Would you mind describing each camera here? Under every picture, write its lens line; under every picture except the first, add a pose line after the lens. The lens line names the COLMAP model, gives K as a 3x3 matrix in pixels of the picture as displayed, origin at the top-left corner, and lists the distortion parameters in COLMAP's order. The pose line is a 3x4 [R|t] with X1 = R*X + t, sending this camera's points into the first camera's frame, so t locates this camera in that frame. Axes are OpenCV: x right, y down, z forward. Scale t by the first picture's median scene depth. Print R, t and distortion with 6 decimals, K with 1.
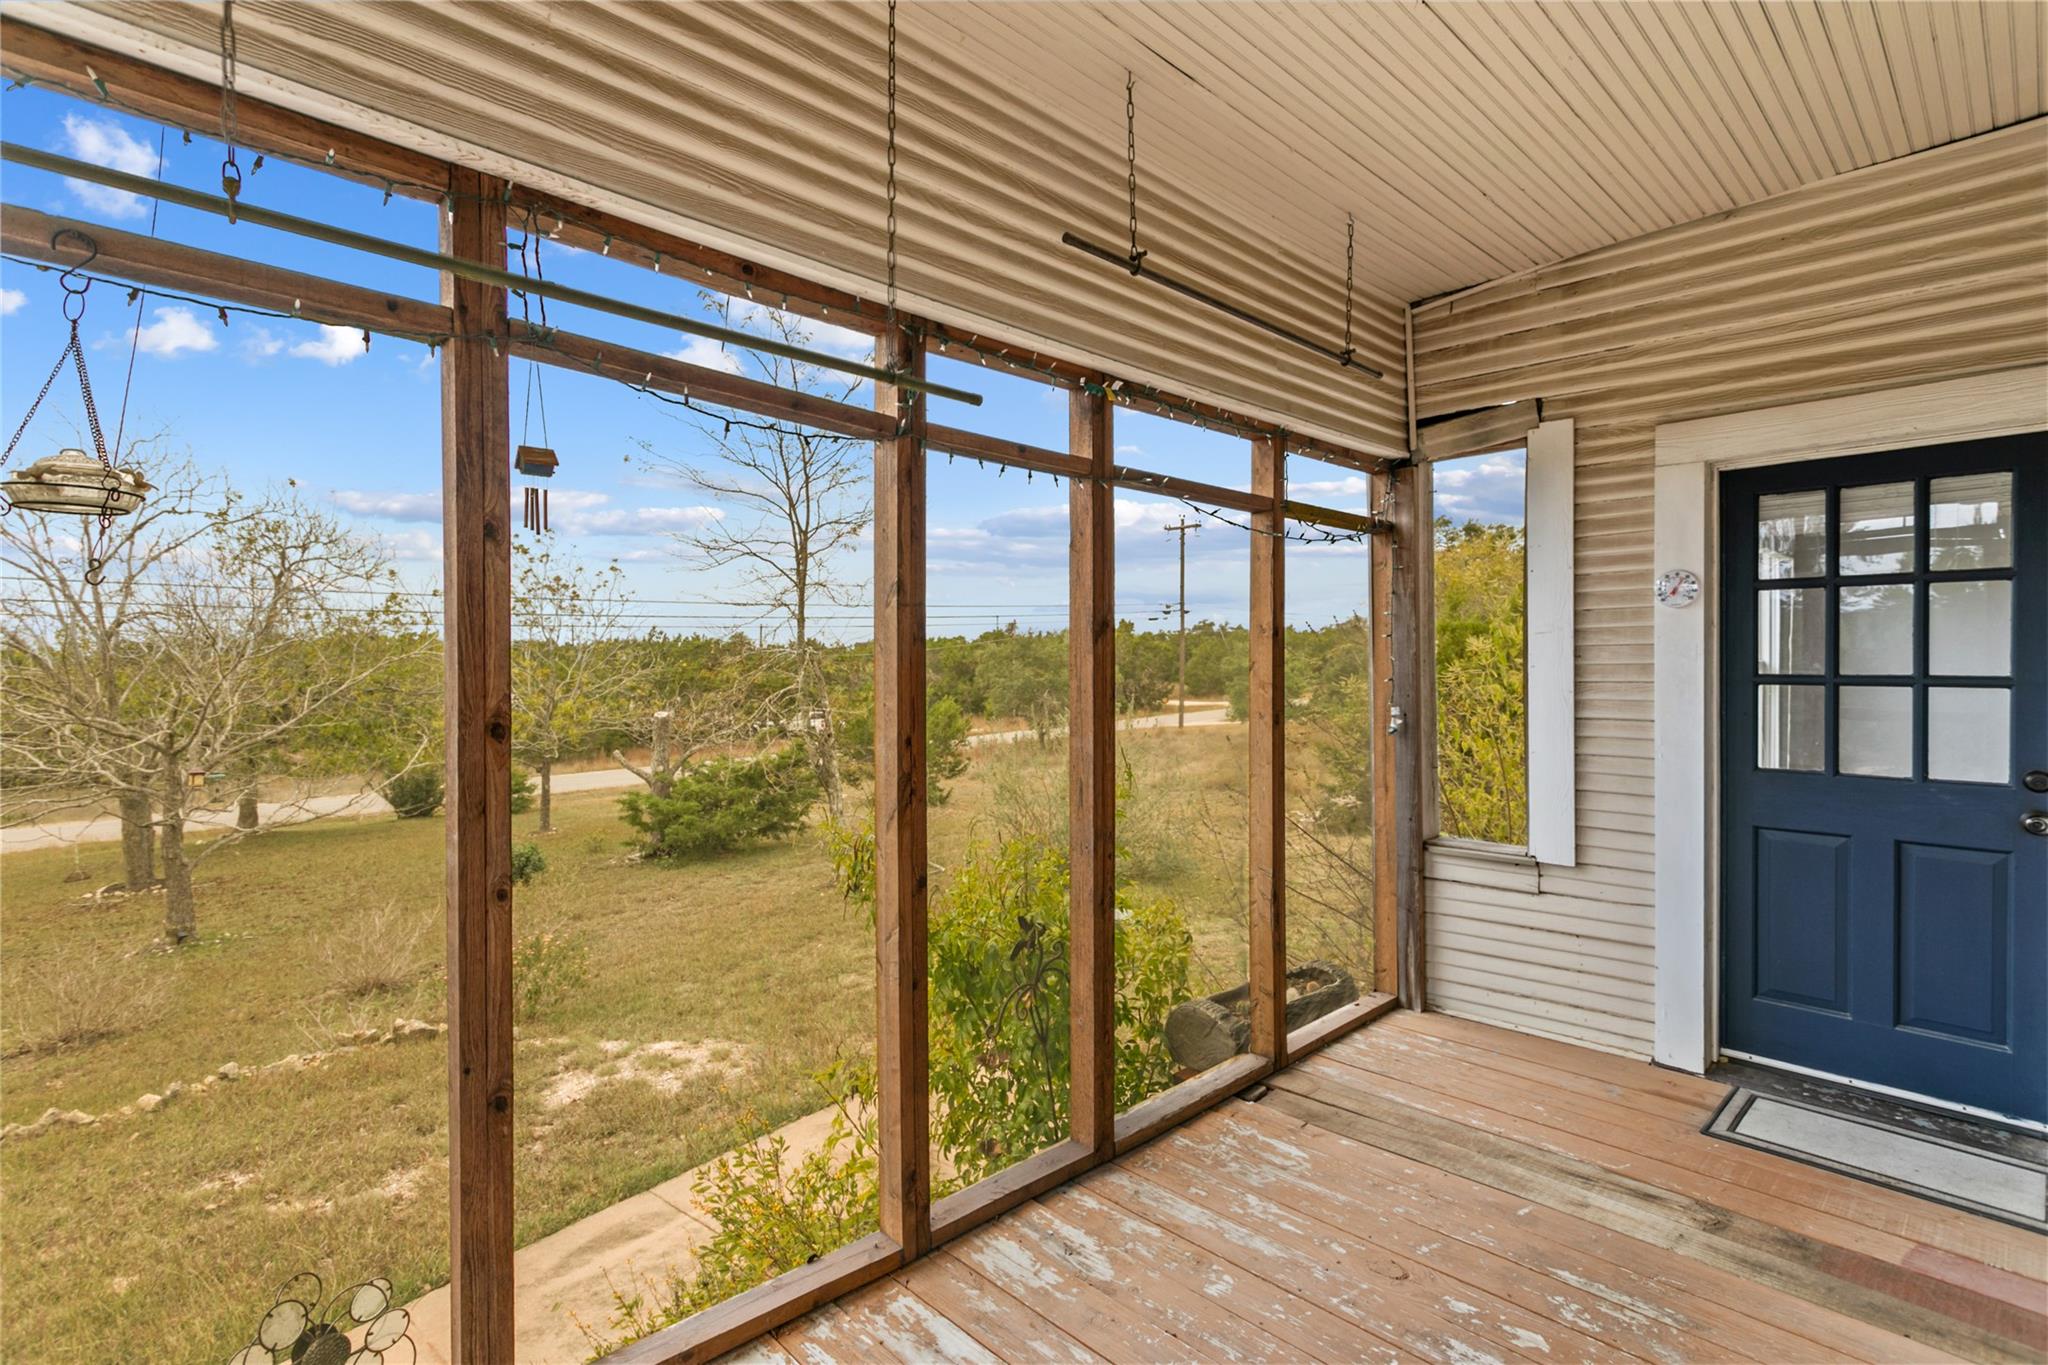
lens RADIAL K [[981.8, 0, 1016.5], [0, 981.8, 669.5], [0, 0, 1]] dist [-0.003438, 0.001847]
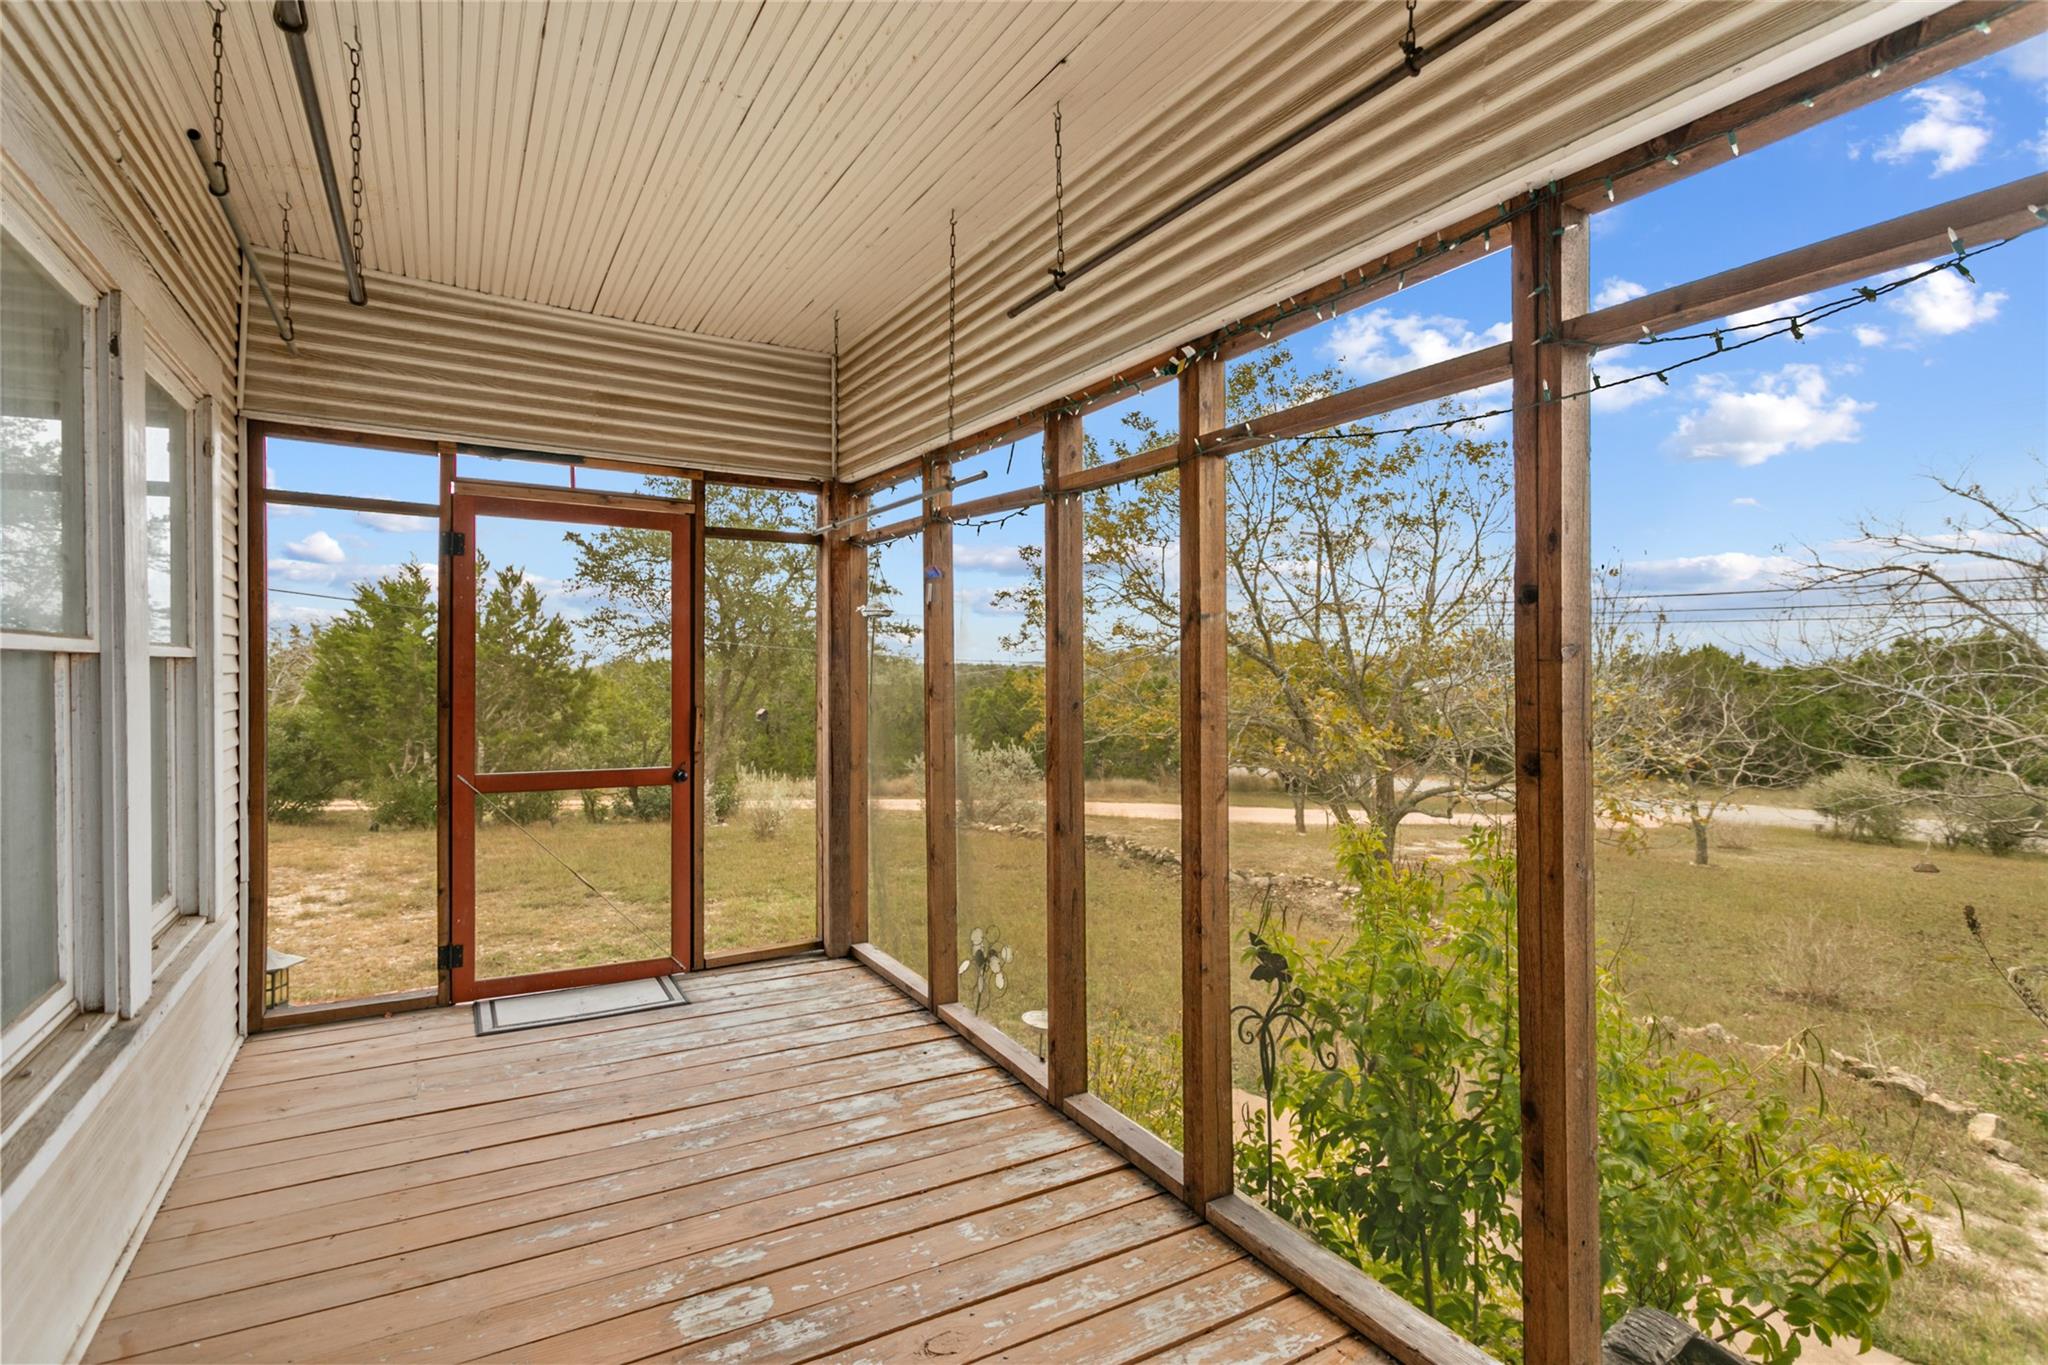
lens RADIAL K [[981.8, 0, 1015.0], [0, 981.8, 672.0], [0, 0, 1]] dist [-0.003438, 0.001847]
pose [[-0.218307, 0.014149, -0.975778, 1.173766], [-0.014921, 0.999730, 0.017835, -0.014501], [0.975766, 0.018453, -0.218037, 1.193338]]
